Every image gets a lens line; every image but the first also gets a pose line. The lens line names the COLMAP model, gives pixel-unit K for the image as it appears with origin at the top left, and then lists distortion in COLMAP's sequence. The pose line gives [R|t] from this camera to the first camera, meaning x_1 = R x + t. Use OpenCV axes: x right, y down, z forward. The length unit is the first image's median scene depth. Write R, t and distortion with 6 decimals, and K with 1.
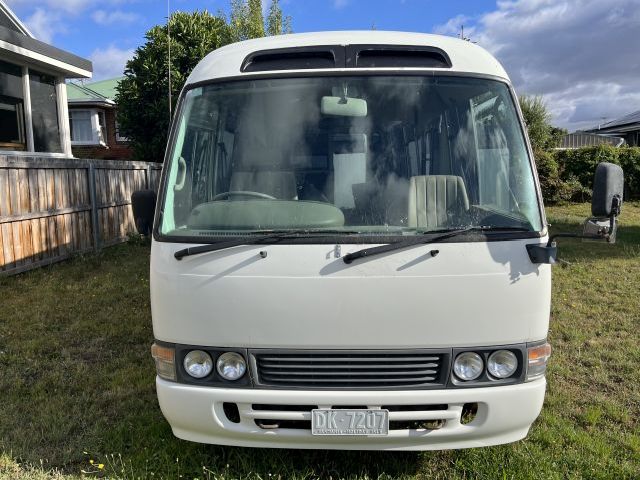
lens RADIAL K [[478.3, 0, 320.0], [0, 478.3, 240.0], [0, 0, 1]] dist [0.040474, 0.000167]
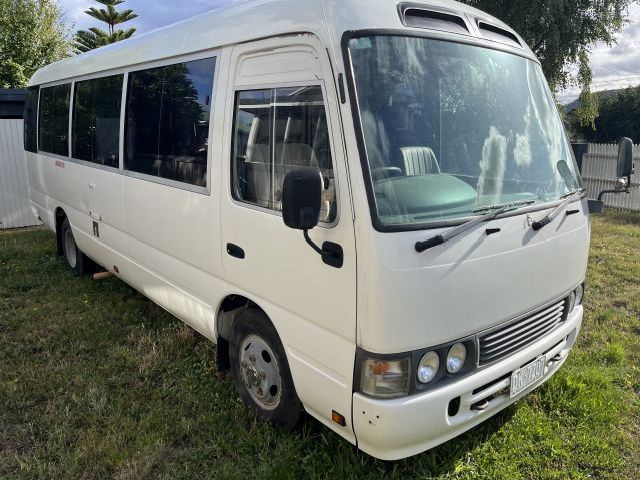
lens RADIAL K [[491.2, 0, 319.9], [0, 491.2, 258.1], [0, 0, 1]] dist [0.003627, 0.000778]
pose [[0.752123, -0.154208, 0.640727, -0.965410], [0.099473, 0.987663, 0.120941, -0.067901], [-0.651472, -0.027227, 0.758184, 0.465937]]
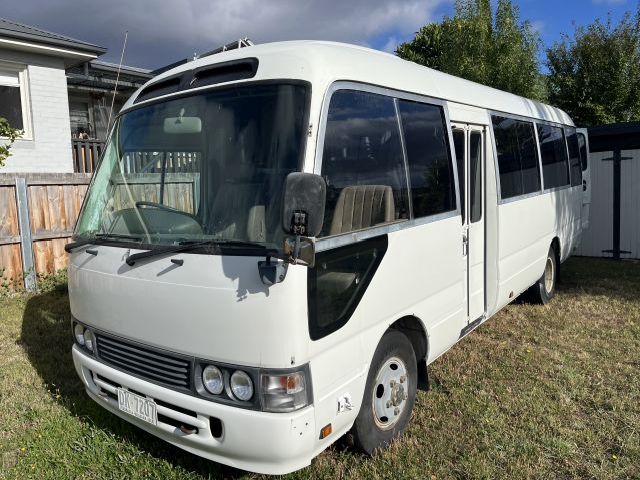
lens RADIAL K [[488.5, 0, 320.0], [0, 488.5, 240.0], [0, 0, 1]] dist [0.004657, 0.001407]
pose [[0.798922, 0.048164, -0.599504, 1.081773], [-0.058339, 0.998294, 0.002458, -0.040312], [0.598599, 0.033011, 0.800368, 0.320888]]
